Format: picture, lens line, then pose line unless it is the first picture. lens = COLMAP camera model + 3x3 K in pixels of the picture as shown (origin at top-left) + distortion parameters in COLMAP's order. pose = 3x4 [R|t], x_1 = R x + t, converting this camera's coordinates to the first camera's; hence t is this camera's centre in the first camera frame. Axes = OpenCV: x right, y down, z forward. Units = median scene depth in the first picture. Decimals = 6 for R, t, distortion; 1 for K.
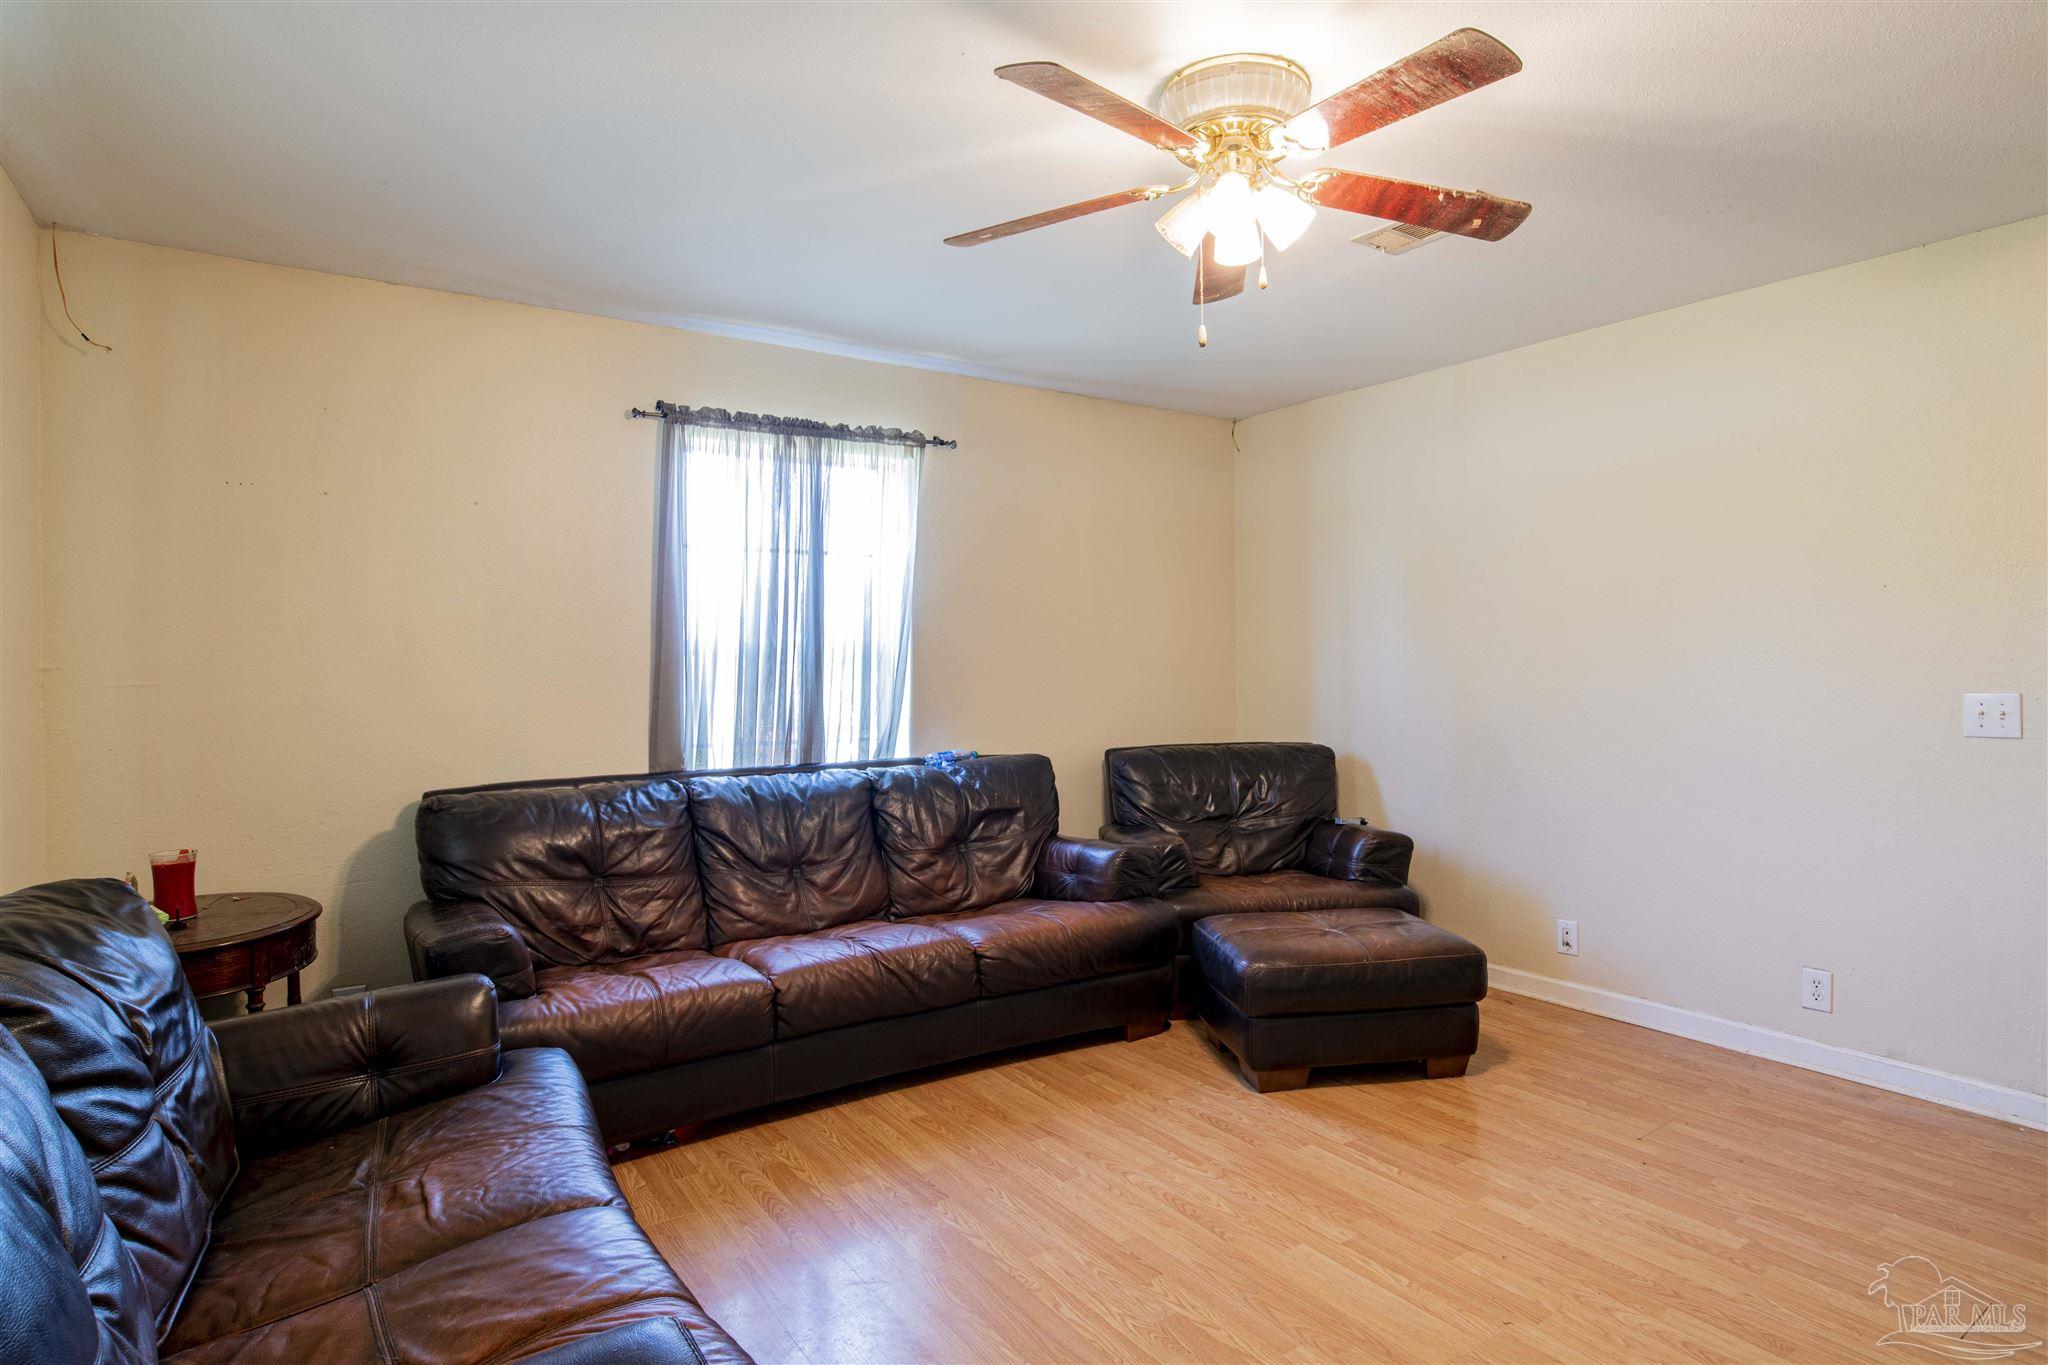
lens RADIAL K [[1104.2, 0, 1020.0], [0, 1104.2, 673.3], [0, 0, 1]] dist [-0.042523, 0.000583]
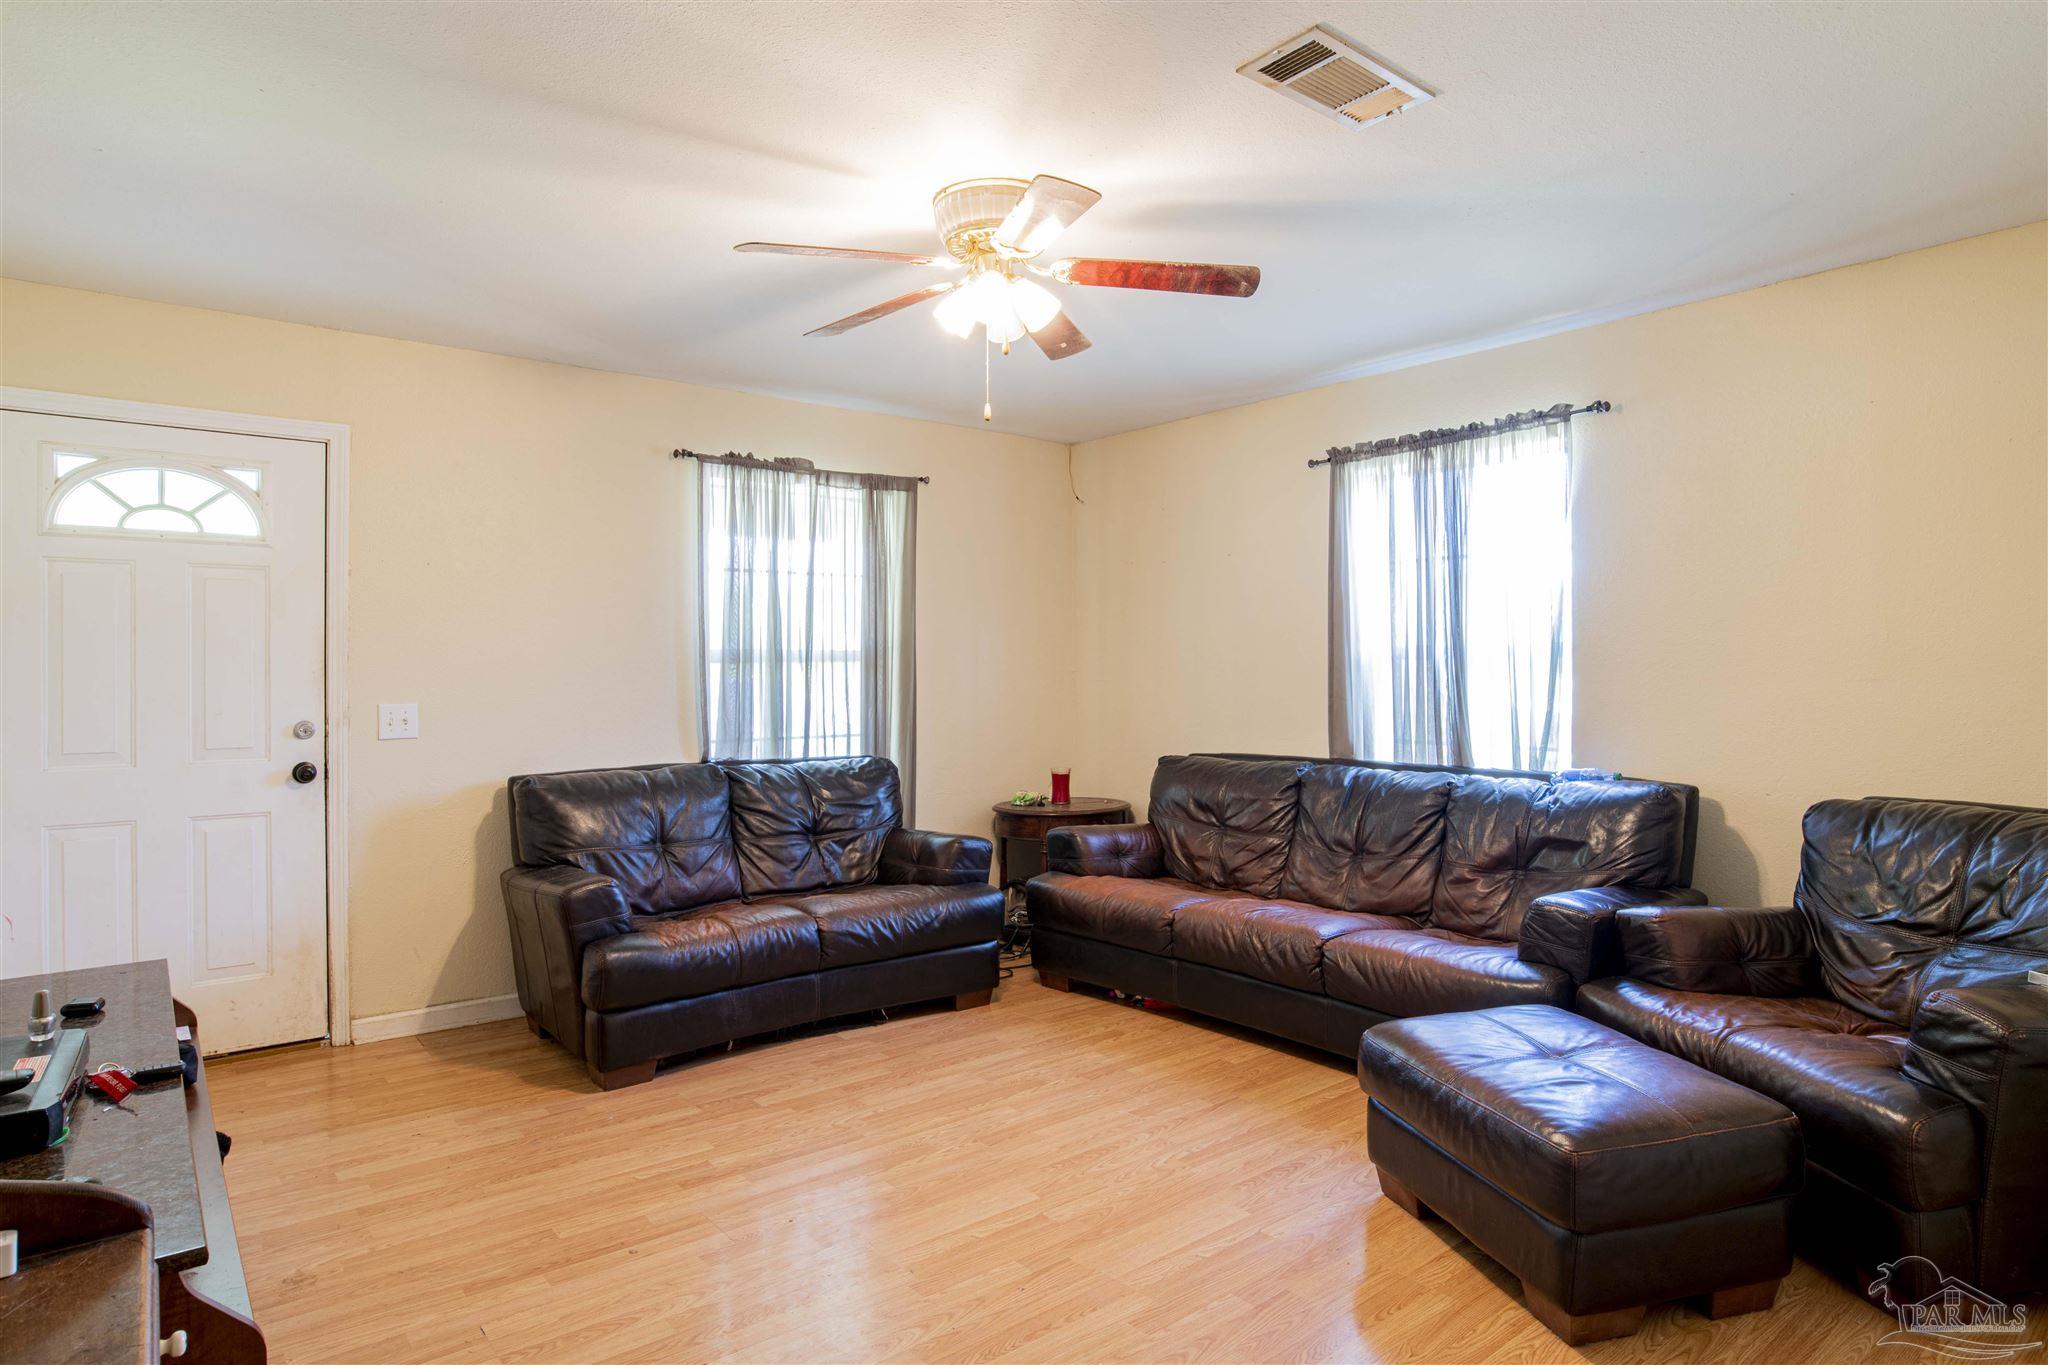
lens RADIAL K [[1156.9, 0, 1020.6], [0, 1156.9, 673.0], [0, 0, 1]] dist [-0.059259, 0.000172]
pose [[0.070155, 0.005212, -0.997523, 0.894226], [-0.002453, 0.999984, 0.005052, -0.008337], [0.997533, 0.002092, 0.070166, 0.568805]]
